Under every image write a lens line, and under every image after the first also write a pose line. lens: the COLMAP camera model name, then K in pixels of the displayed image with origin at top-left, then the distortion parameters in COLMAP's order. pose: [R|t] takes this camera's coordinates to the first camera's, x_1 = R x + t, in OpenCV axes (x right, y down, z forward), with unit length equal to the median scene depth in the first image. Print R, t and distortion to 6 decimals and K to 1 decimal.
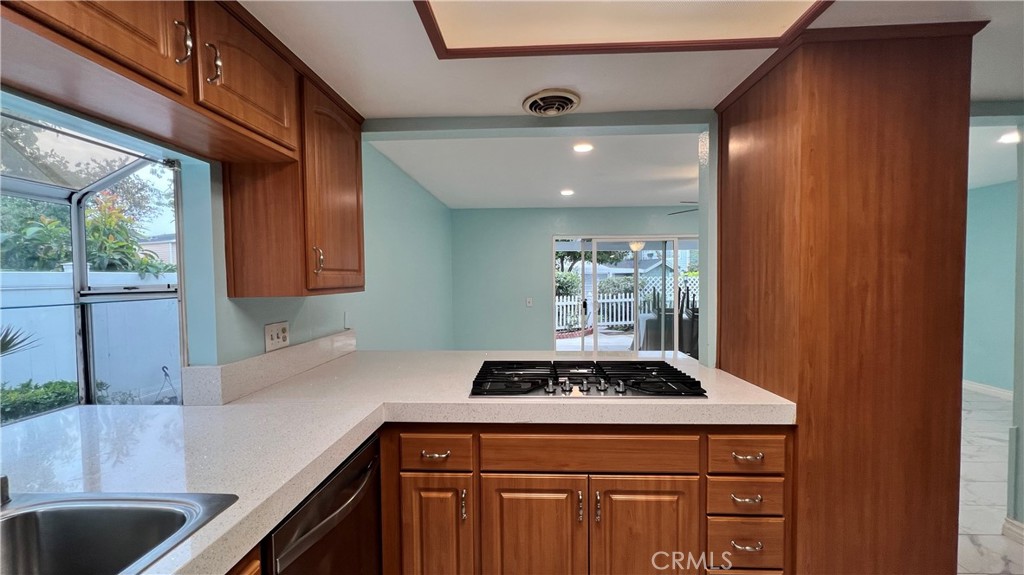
lens RADIAL K [[405.5, 0, 512.1], [0, 405.5, 291.9], [0, 0, 1]] dist [-0.003434, -0.000035]
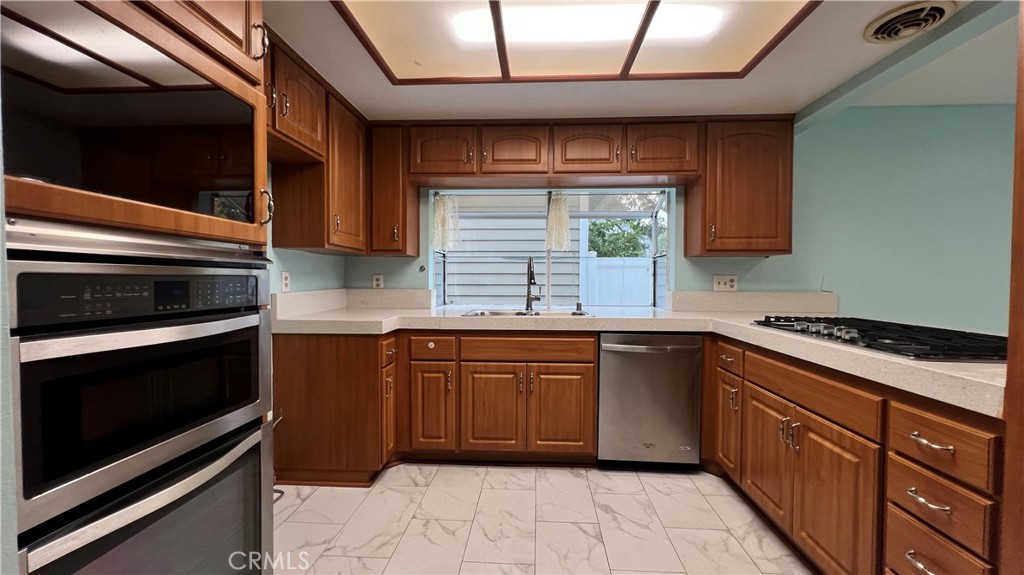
lens RADIAL K [[405.5, 0, 512.2], [0, 405.5, 286.7], [0, 0, 1]] dist [-0.003434, -0.000035]
pose [[-0.009229, 0.032175, -0.999440, 1.260856], [-0.034928, 0.998862, 0.032479, 0.126460], [0.999347, 0.035208, -0.008095, 0.241453]]
